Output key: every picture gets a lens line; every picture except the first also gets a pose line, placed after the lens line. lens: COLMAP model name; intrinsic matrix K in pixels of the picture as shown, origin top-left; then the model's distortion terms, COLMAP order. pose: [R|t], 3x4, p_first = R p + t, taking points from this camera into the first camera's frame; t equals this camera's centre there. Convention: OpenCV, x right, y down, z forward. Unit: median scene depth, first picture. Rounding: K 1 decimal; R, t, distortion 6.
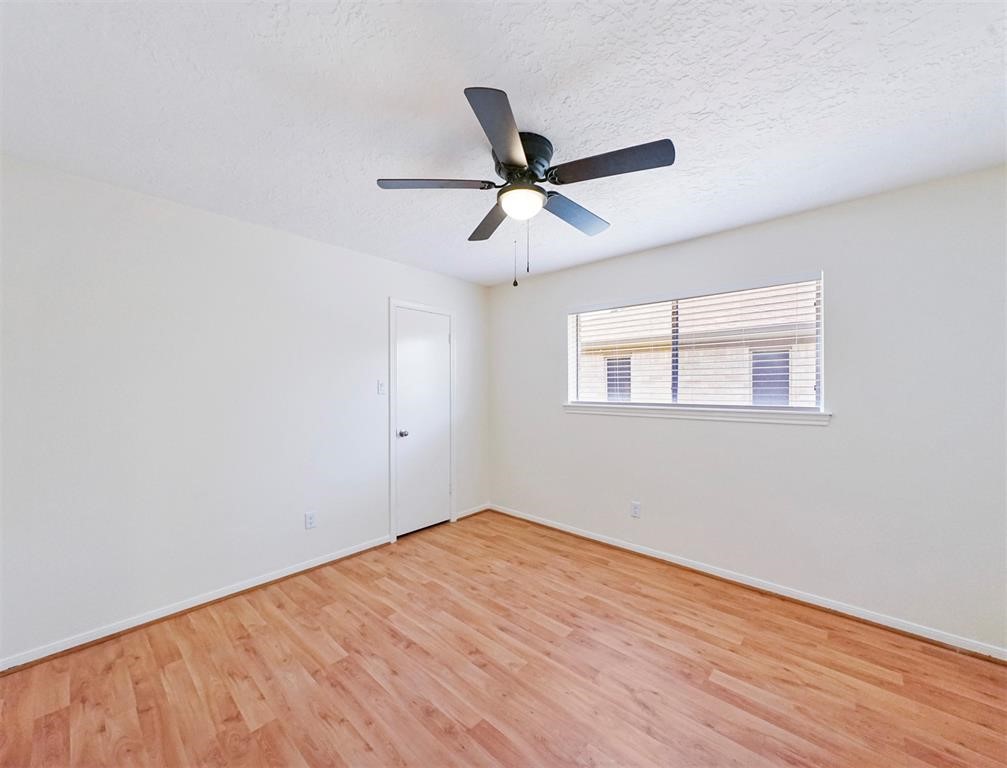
lens RADIAL K [[393.4, 0, 501.2], [0, 393.4, 388.8], [0, 0, 1]] dist [0.000907, 0.000364]
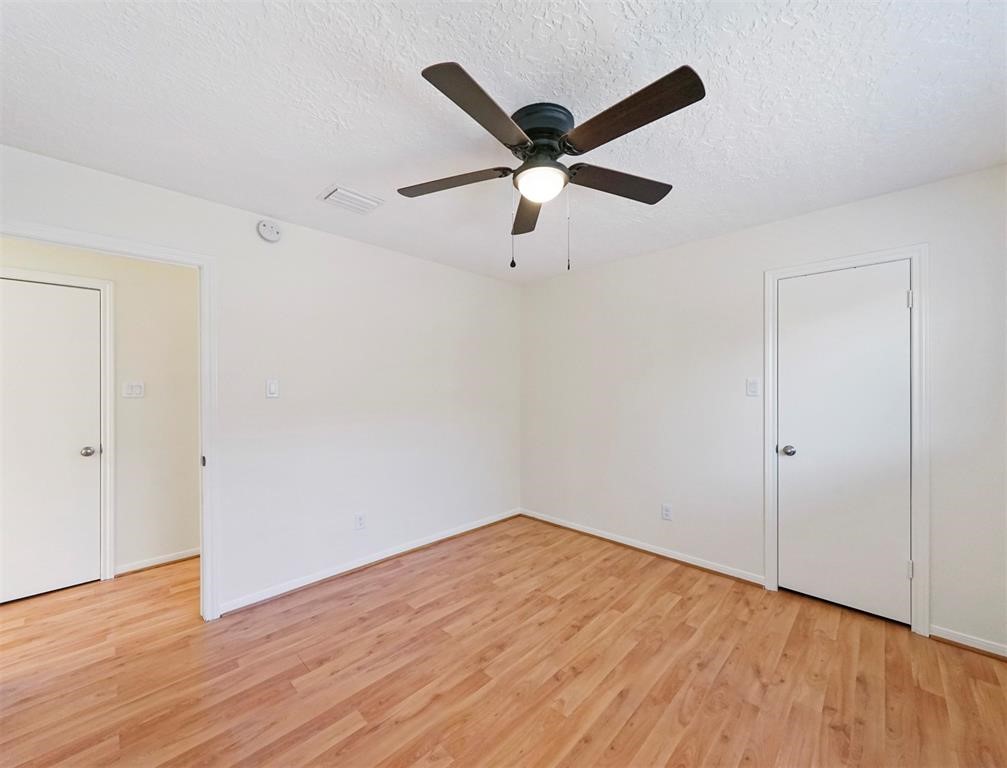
lens RADIAL K [[393.4, 0, 501.2], [0, 393.4, 388.8], [0, 0, 1]] dist [0.000907, 0.000364]
pose [[-0.041337, 0.002196, -0.999143, 0.722151], [-0.005959, 0.999979, 0.002444, -0.001365], [0.999128, 0.006055, -0.041323, 0.710562]]
